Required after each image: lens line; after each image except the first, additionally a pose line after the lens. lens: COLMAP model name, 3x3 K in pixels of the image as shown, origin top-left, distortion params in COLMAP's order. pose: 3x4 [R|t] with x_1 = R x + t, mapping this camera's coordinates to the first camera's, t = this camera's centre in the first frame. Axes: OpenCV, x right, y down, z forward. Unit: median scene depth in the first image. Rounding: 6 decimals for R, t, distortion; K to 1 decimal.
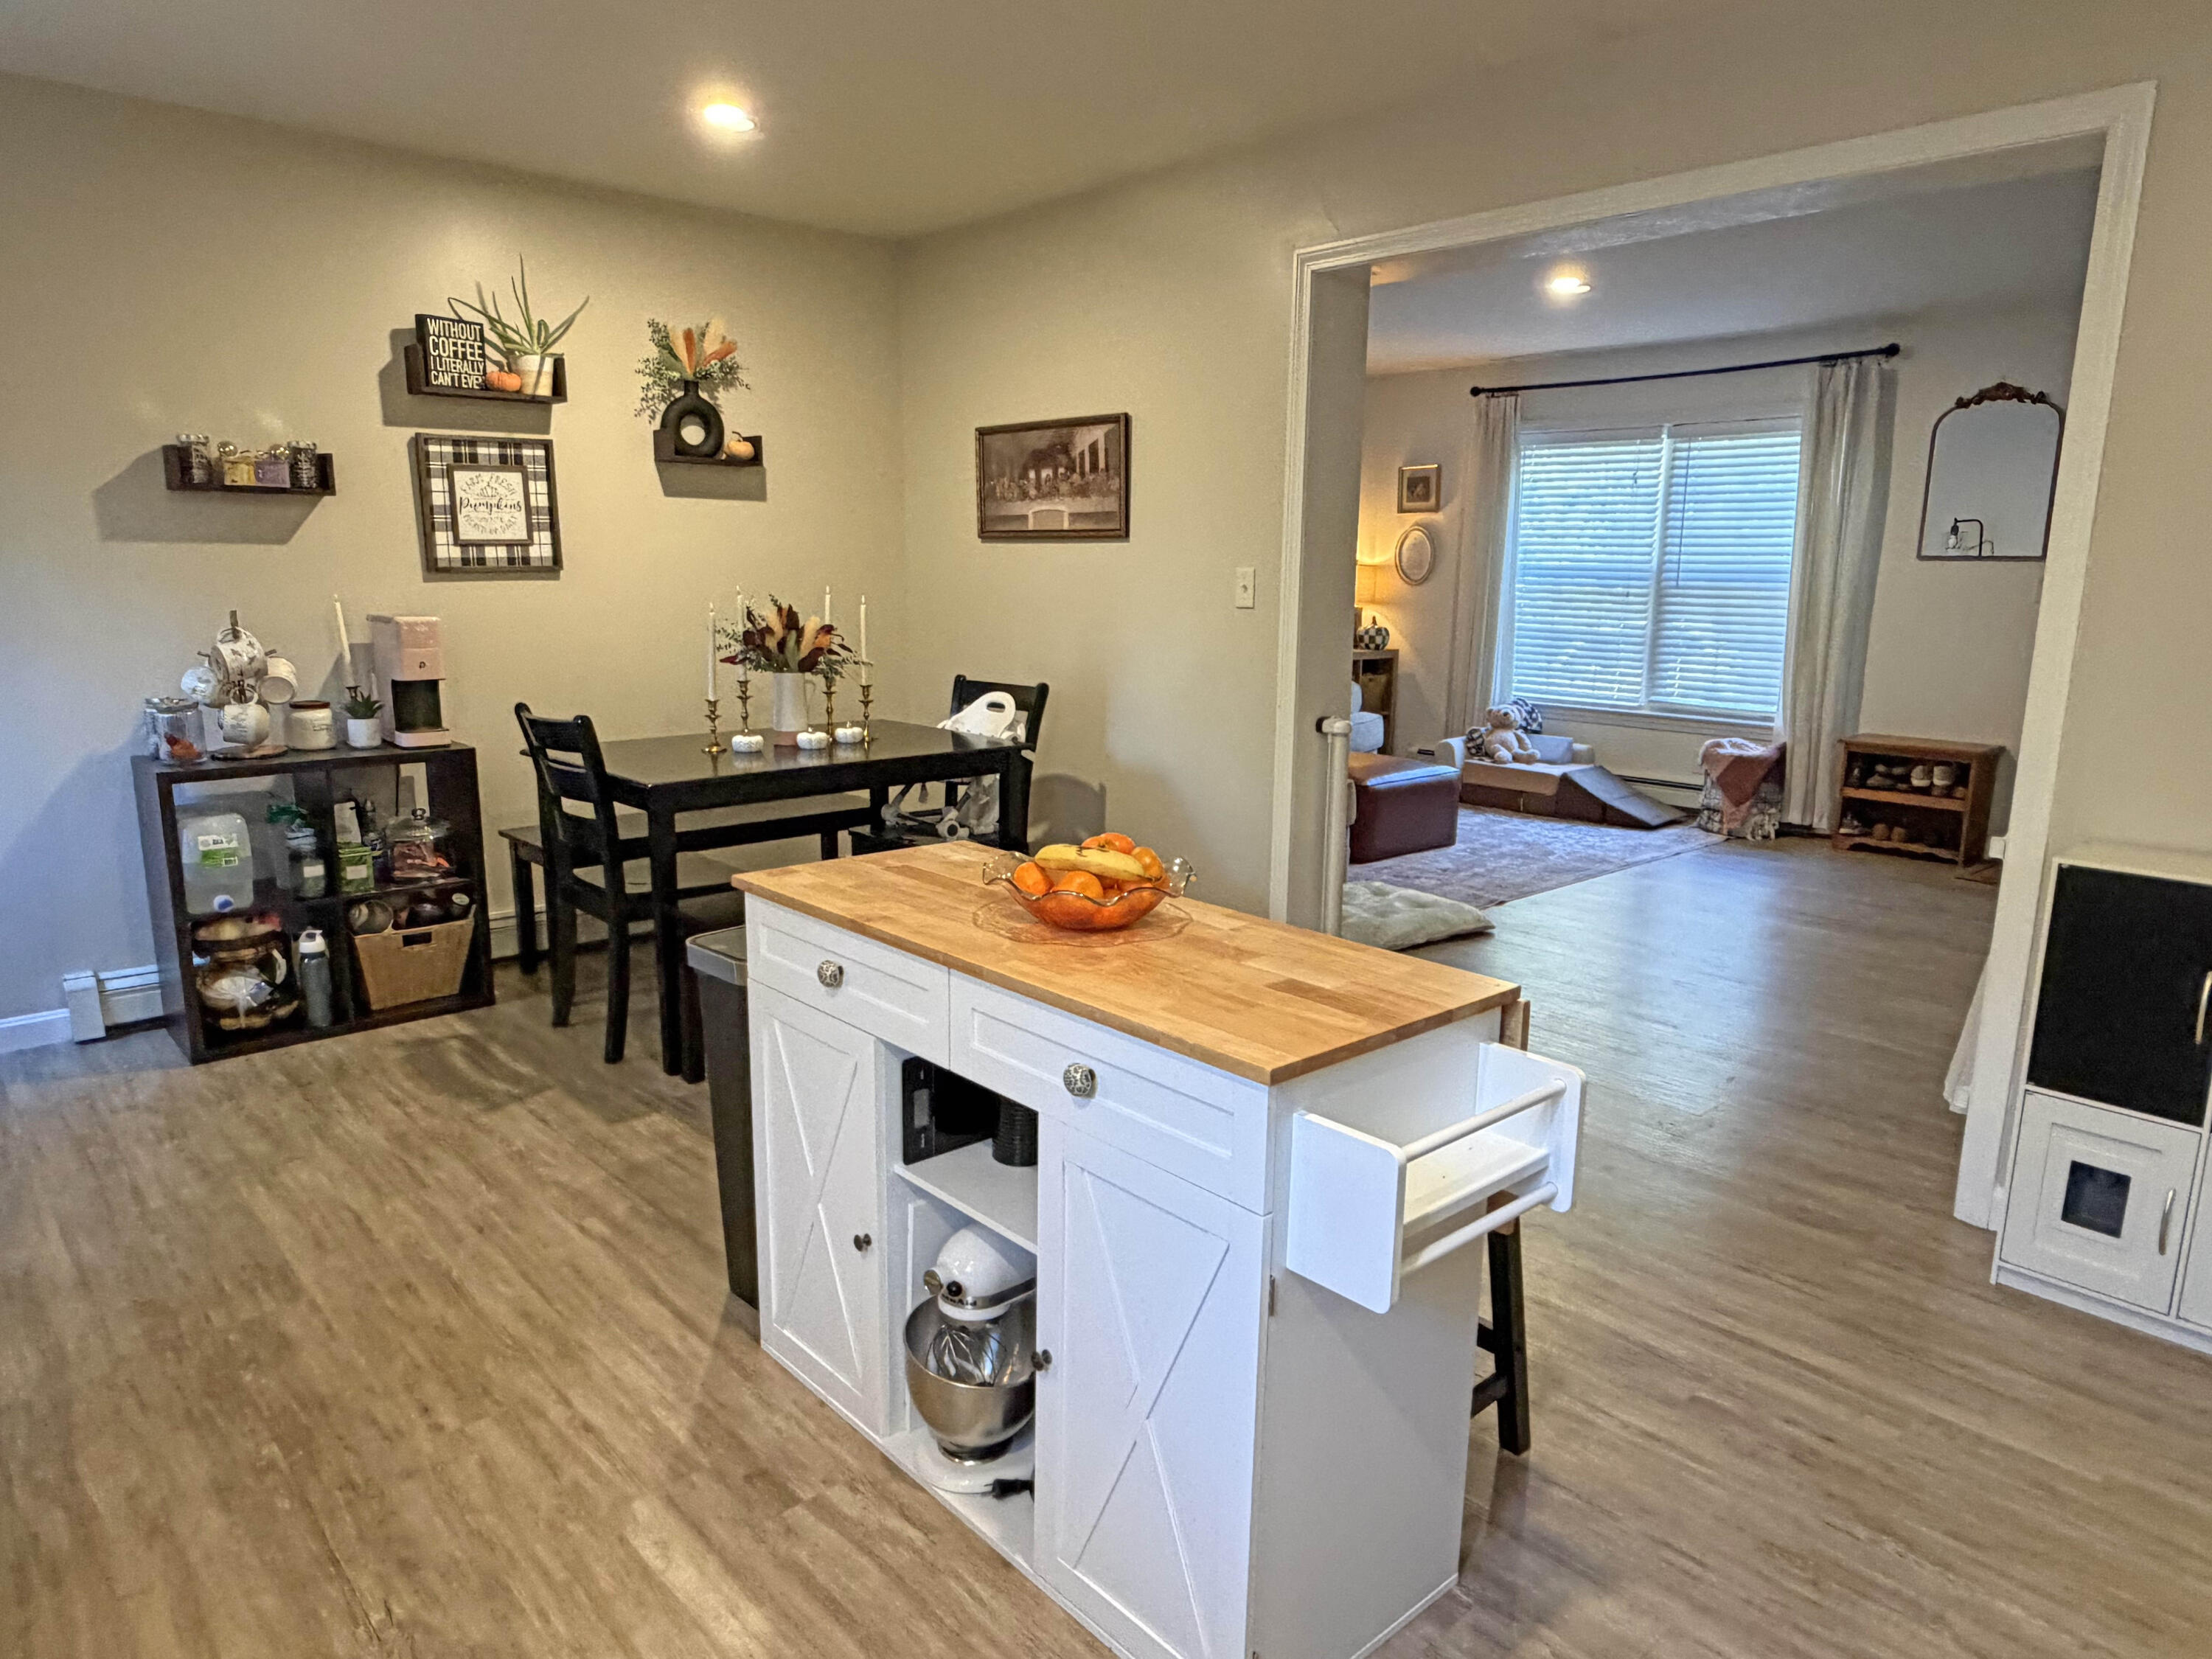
lens RADIAL K [[1396.0, 0, 1098.5], [0, 1396.0, 824.1], [0, 0, 1]] dist [0.006976, 0.002856]
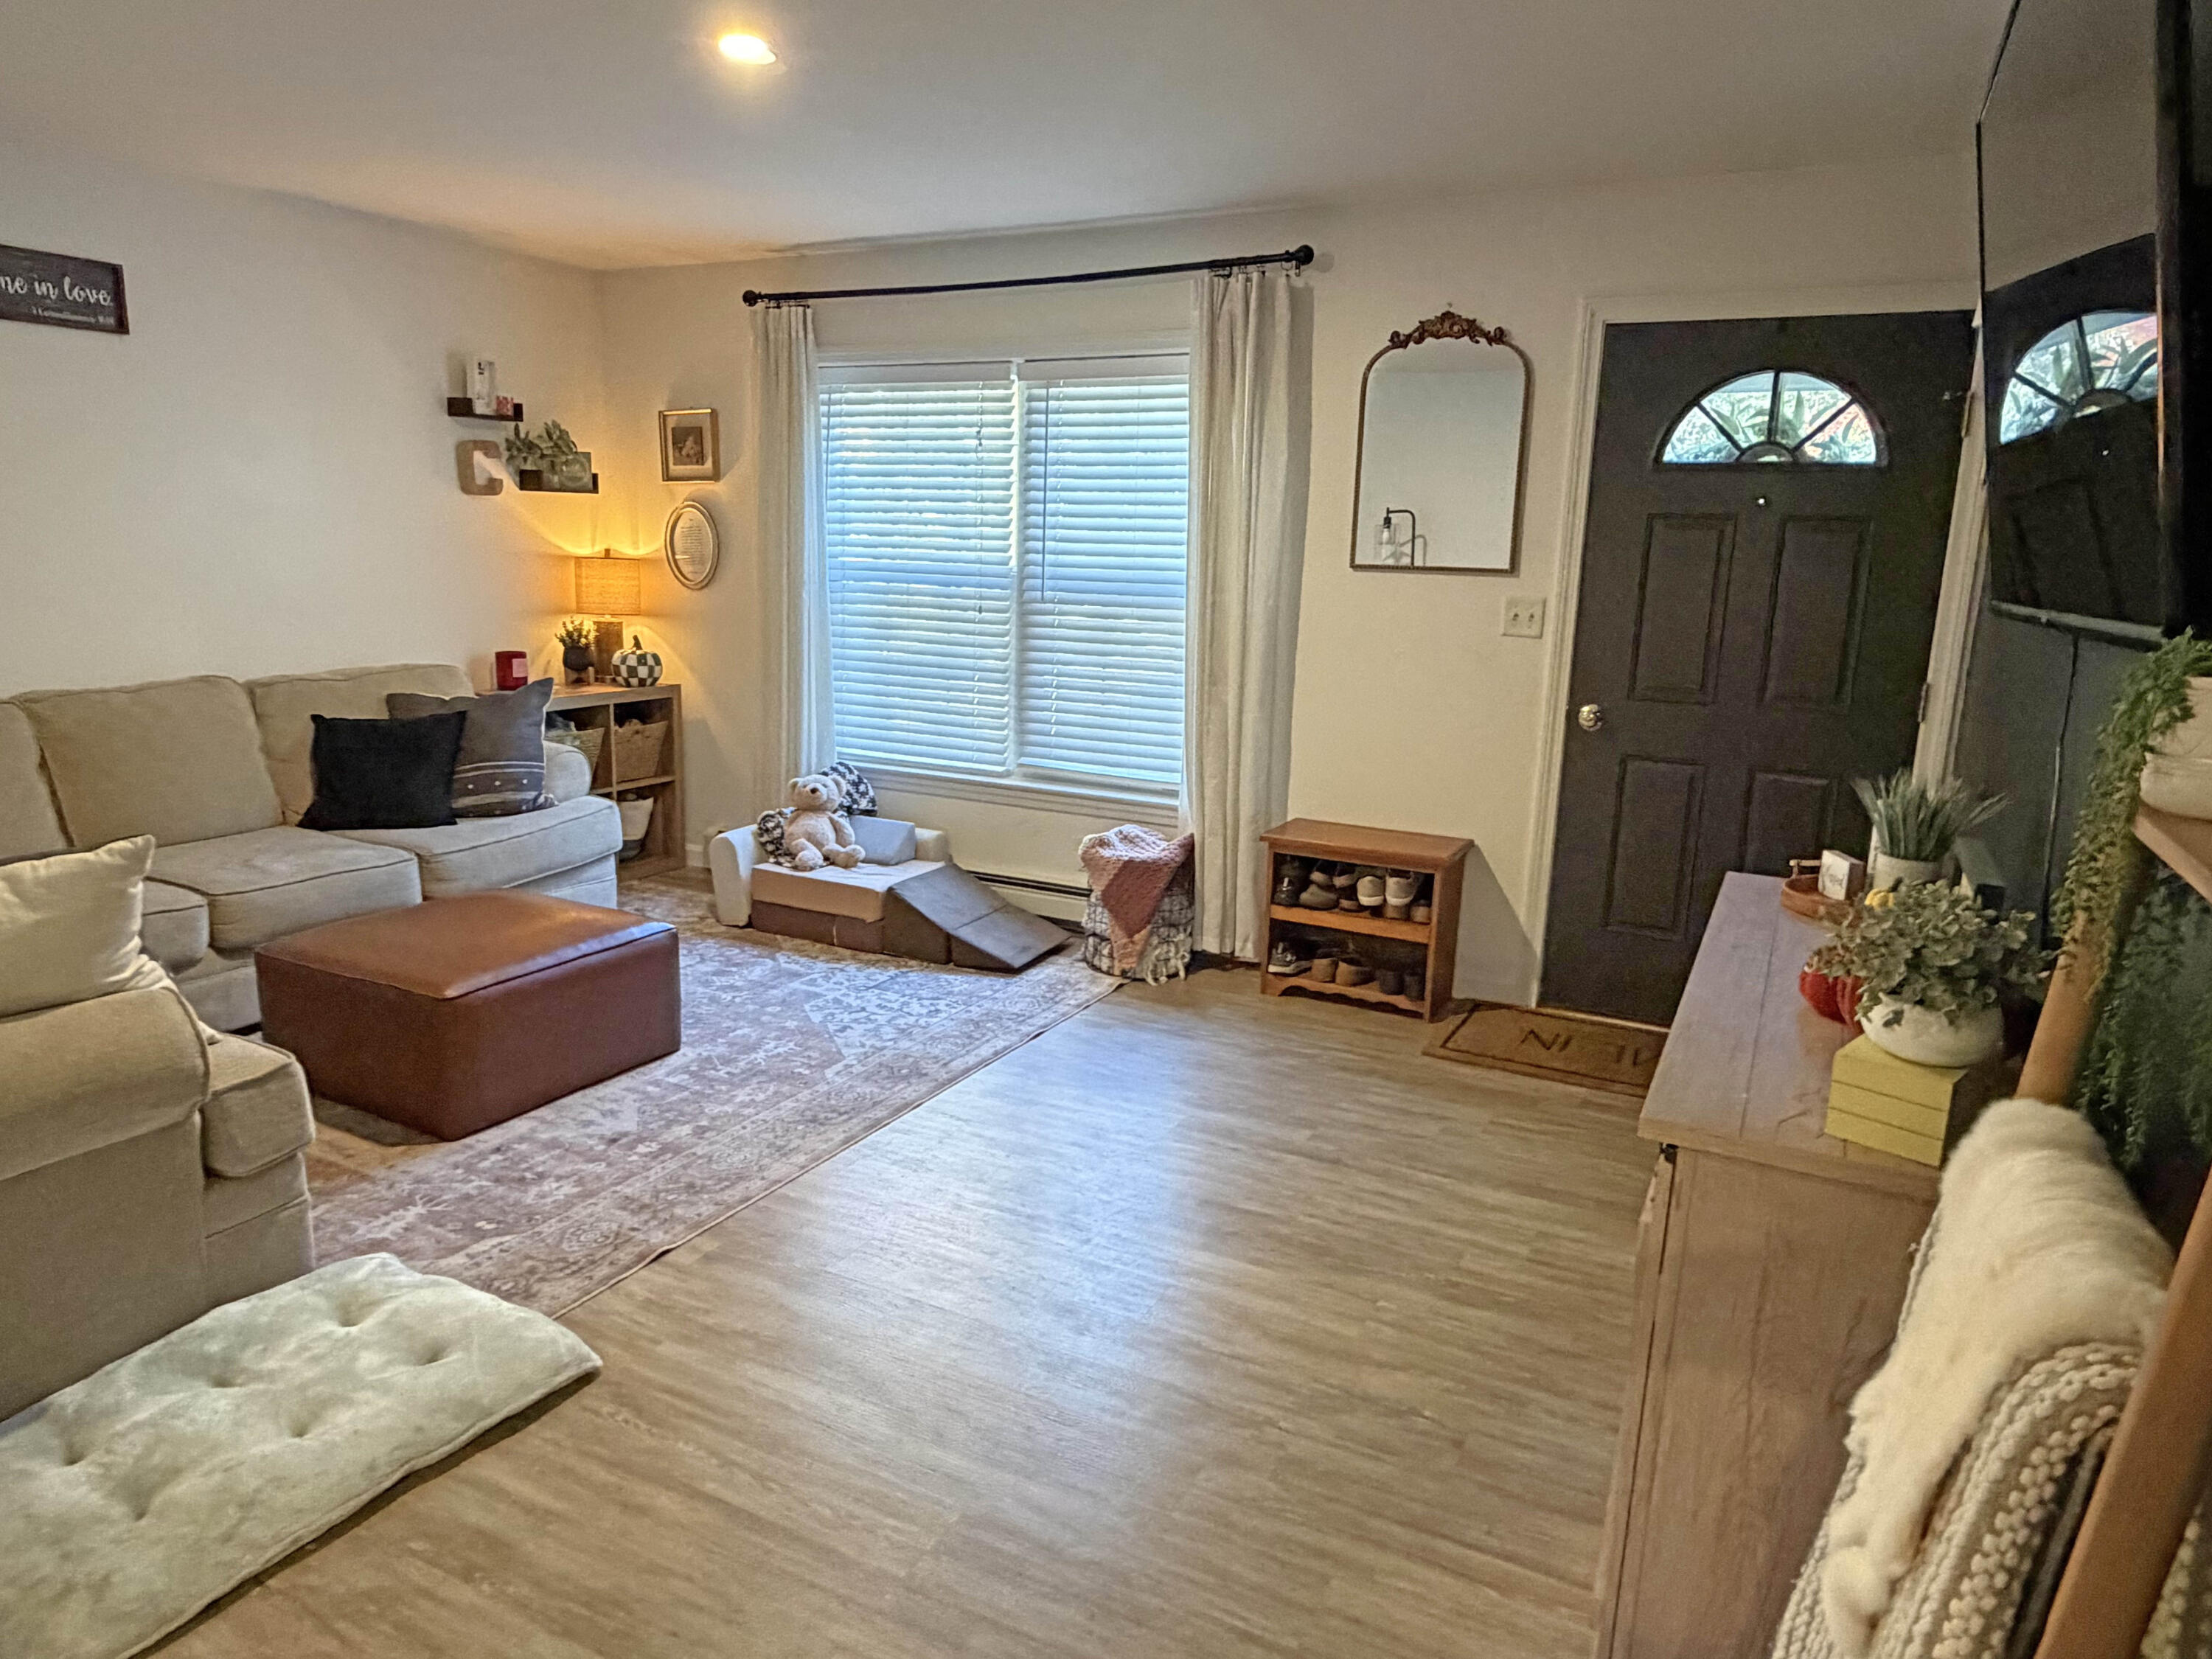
lens RADIAL K [[1396.0, 0, 1114.6], [0, 1396.0, 831.7], [0, 0, 1]] dist [0.006976, 0.002856]
pose [[0.932560, -0.054085, 0.356939, 0.210260], [0.048125, 0.998514, 0.025564, -0.077868], [-0.357792, -0.006663, 0.933778, 0.374038]]
